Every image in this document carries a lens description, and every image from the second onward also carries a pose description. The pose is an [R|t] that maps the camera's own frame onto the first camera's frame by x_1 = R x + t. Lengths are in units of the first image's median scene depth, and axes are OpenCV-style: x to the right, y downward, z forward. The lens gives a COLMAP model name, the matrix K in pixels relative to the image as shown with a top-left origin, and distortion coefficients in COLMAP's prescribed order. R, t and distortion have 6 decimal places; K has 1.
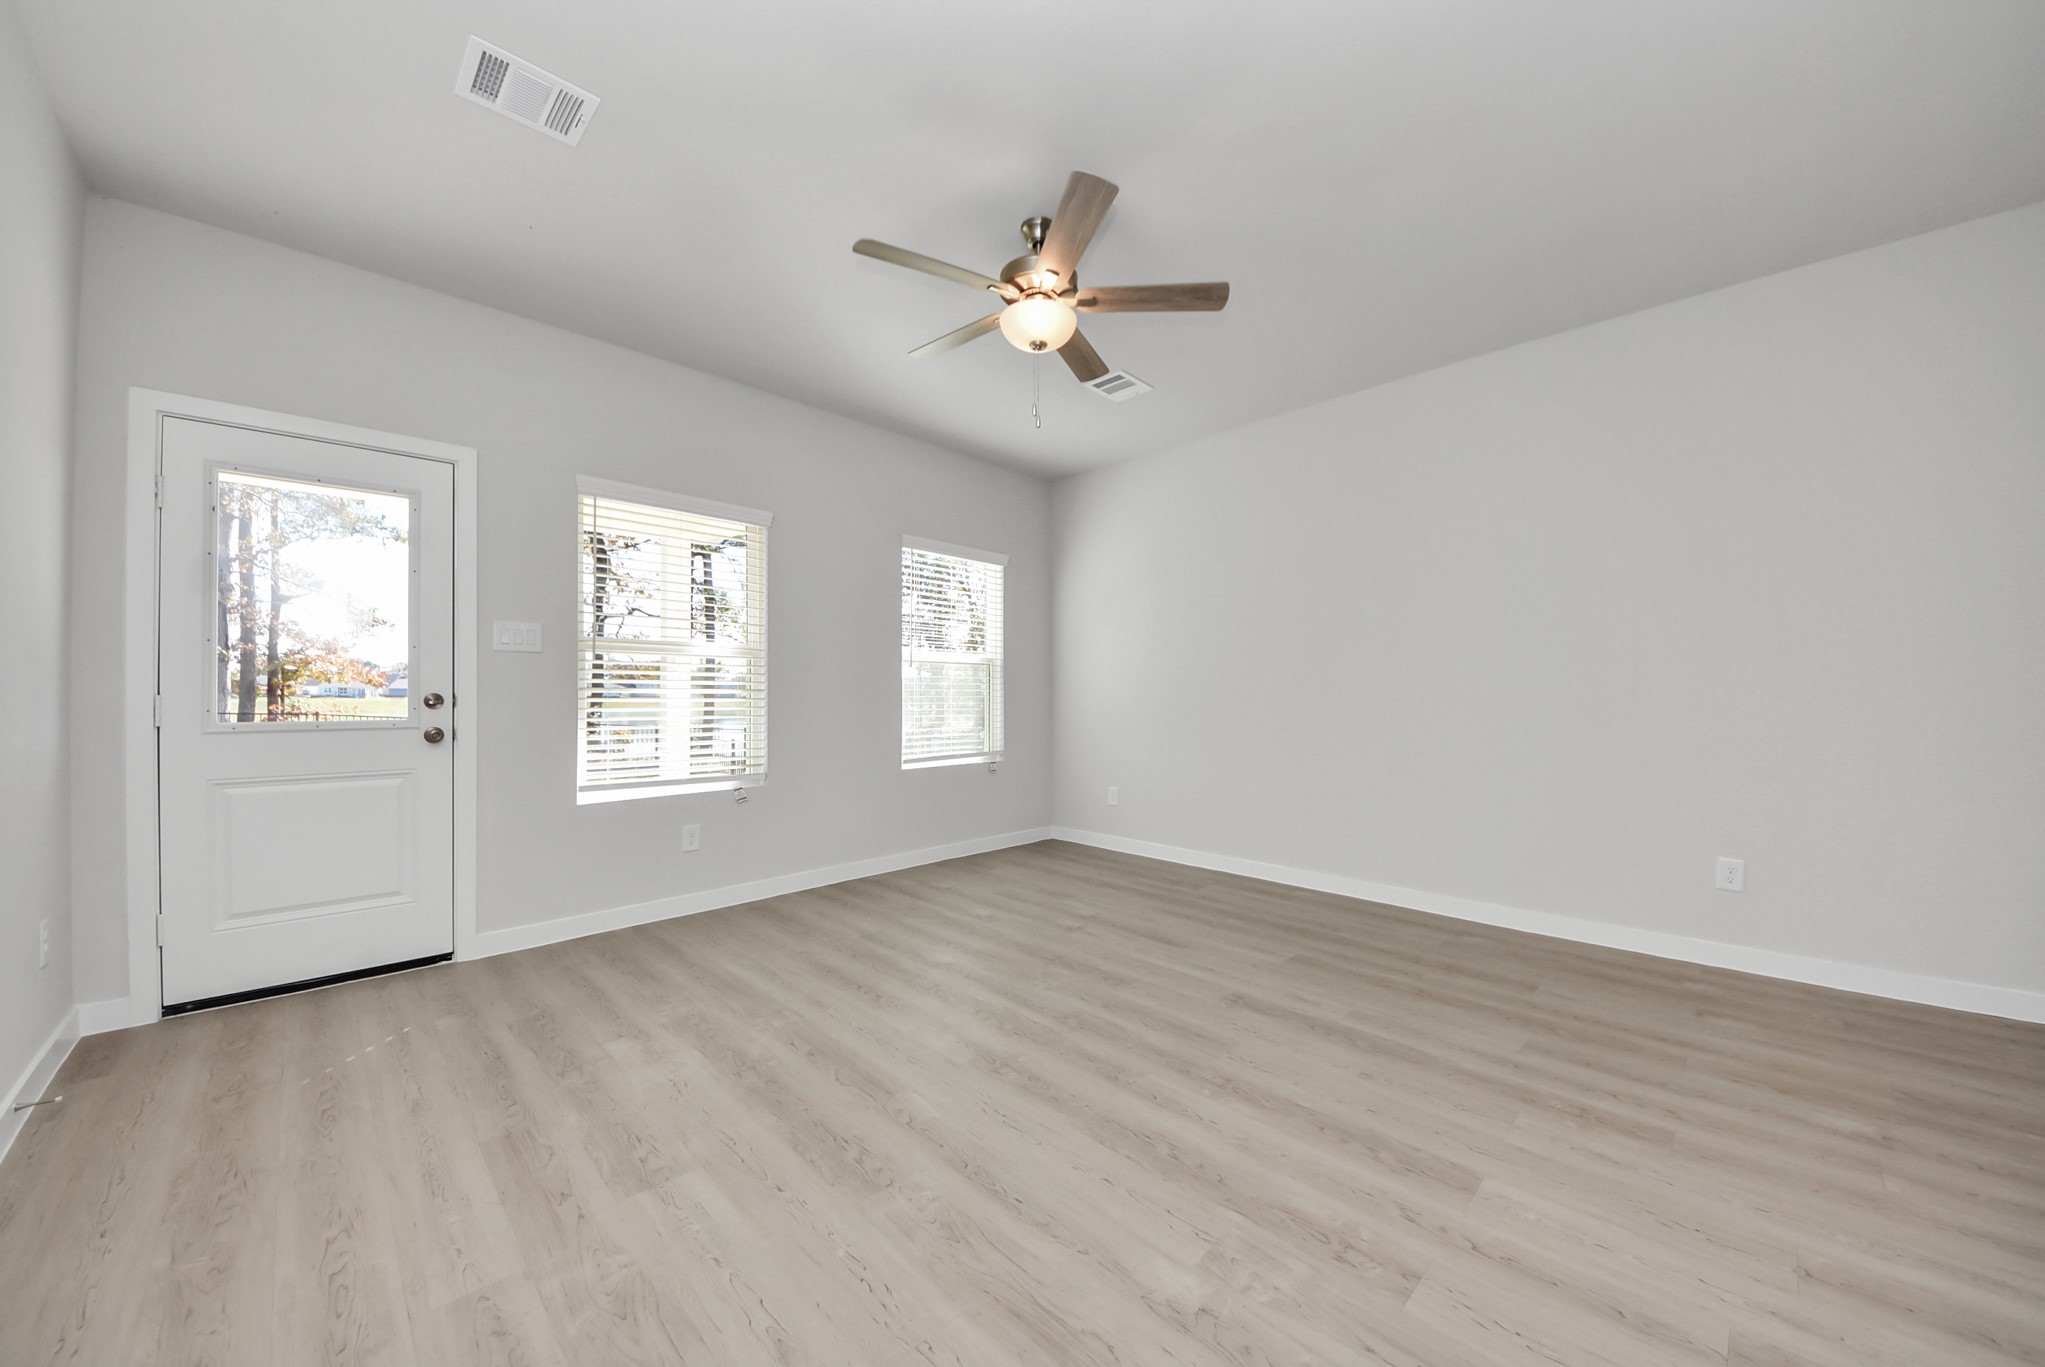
lens RADIAL K [[736.7, 0, 1048.9], [0, 736.7, 691.1], [0, 0, 1]] dist [0.001763, -0.009876]
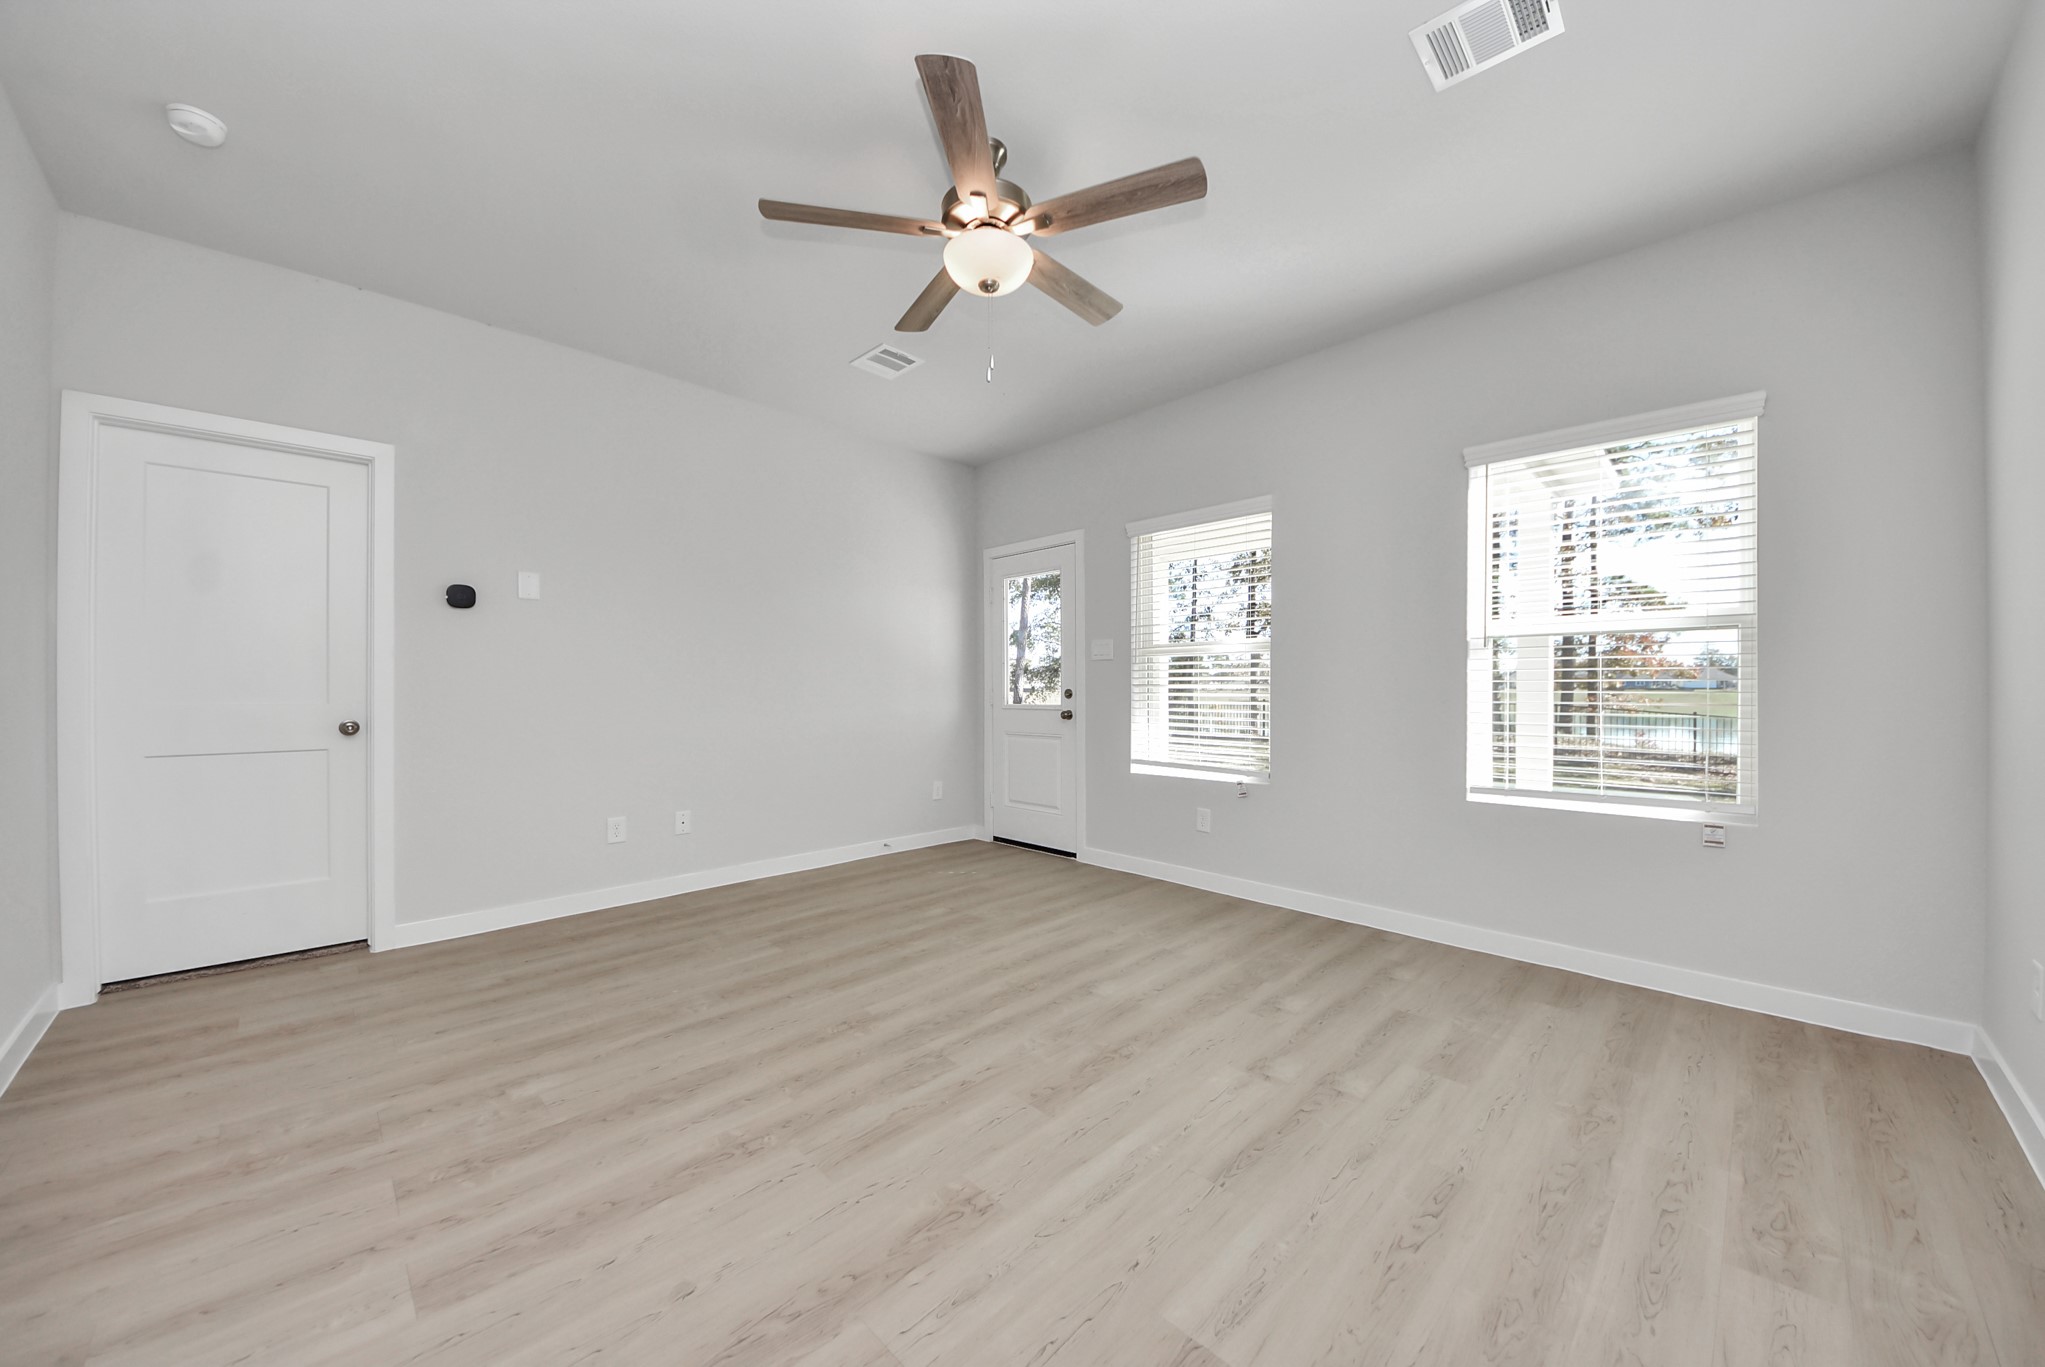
lens RADIAL K [[736.7, 0, 1048.9], [0, 736.7, 691.1], [0, 0, 1]] dist [0.001763, -0.009876]
pose [[-0.001783, 0.016407, -0.999864, 0.812704], [-0.002795, 0.999861, 0.016412, -0.018880], [0.999995, 0.002824, -0.001737, 1.002676]]
